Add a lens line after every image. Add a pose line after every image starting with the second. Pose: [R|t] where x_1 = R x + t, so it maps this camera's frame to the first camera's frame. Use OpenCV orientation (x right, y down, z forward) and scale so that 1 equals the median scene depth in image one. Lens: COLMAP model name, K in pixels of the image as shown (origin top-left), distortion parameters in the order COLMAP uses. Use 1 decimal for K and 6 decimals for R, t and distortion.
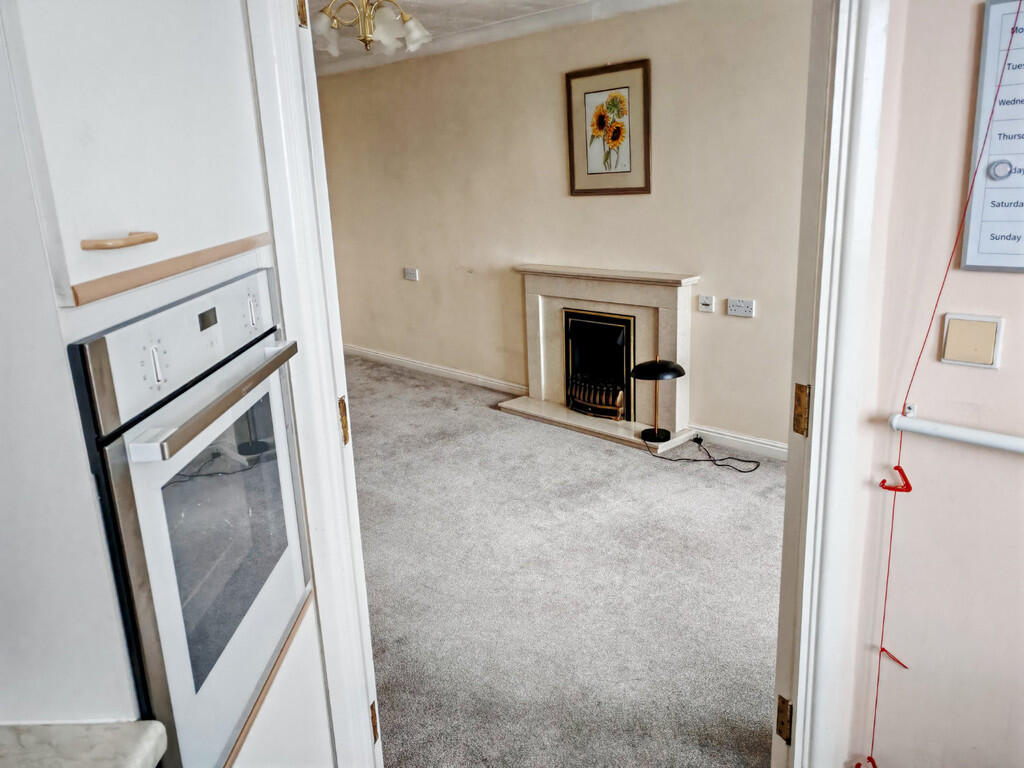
lens RADIAL K [[800.2, 0, 486.7], [0, 800.2, 387.4], [0, 0, 1]] dist [0.016308, -0.020150]
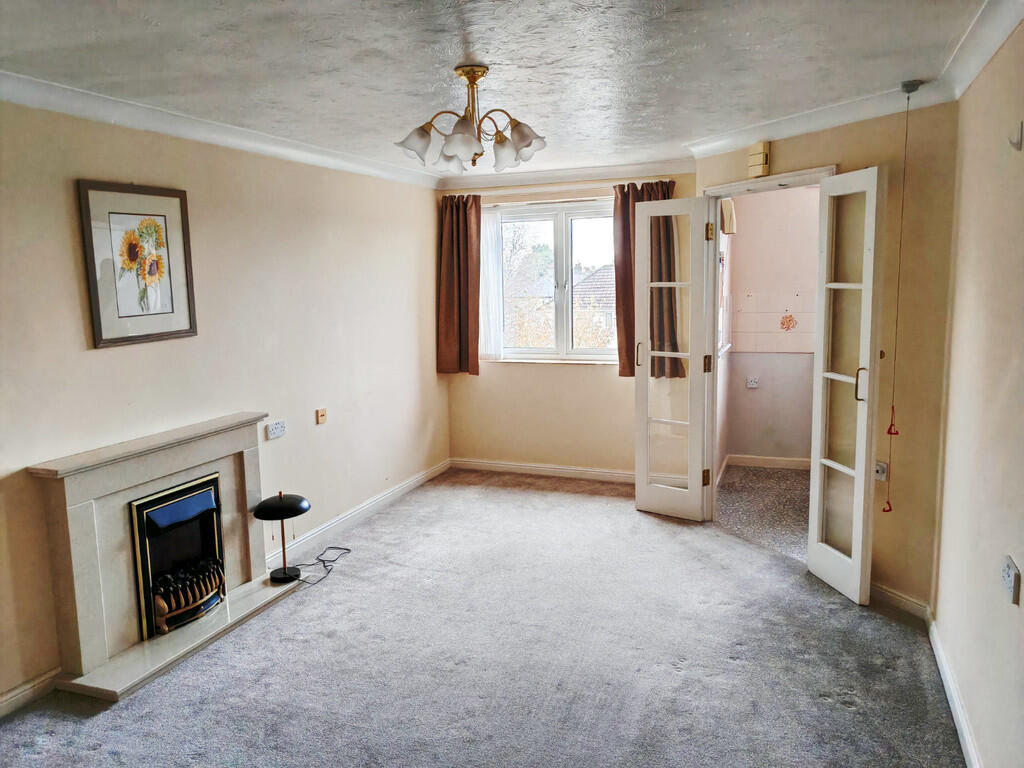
lens RADIAL K [[800.2, 0, 510.1], [0, 800.2, 382.5], [0, 0, 1]] dist [0.016308, -0.020150]
pose [[-0.460563, -0.065542, 0.885204, -0.722950], [0.274034, 0.938055, 0.212032, -0.276690], [-0.844267, 0.340230, -0.414073, 1.055792]]
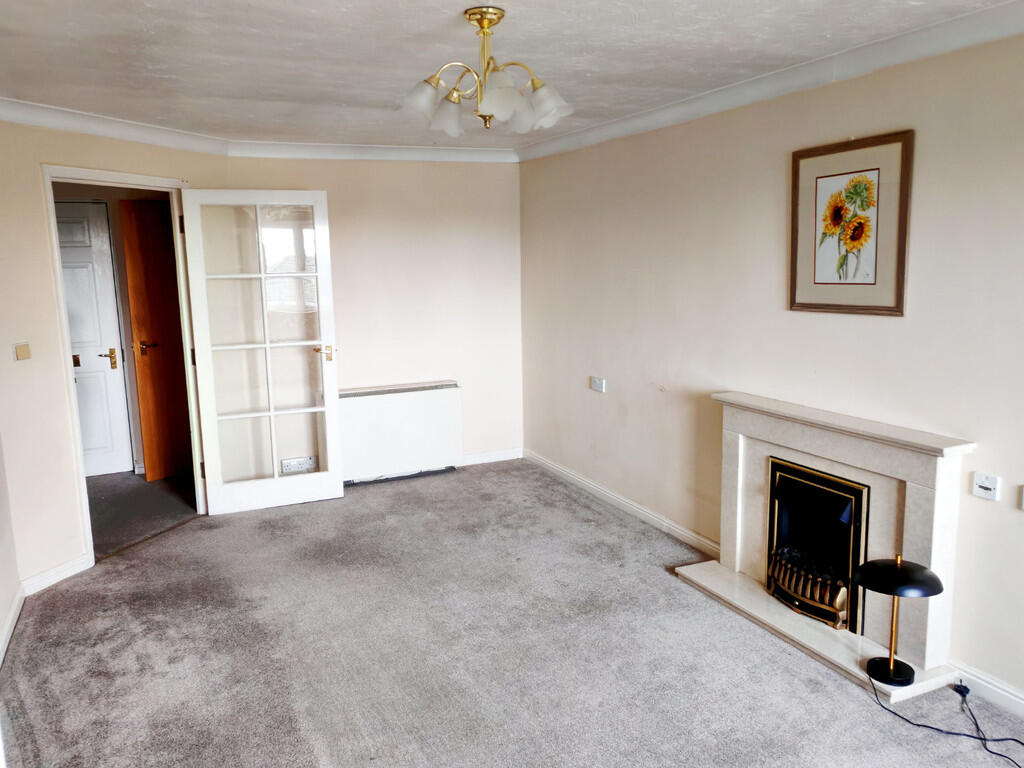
lens RADIAL K [[800.2, 0, 477.0], [0, 800.2, 382.6], [0, 0, 1]] dist [0.016308, -0.020150]
pose [[0.944252, 0.075238, -0.320512, 0.078661], [-0.105761, 0.991257, -0.078890, -0.087091], [0.311774, 0.108390, 0.943954, 0.222147]]
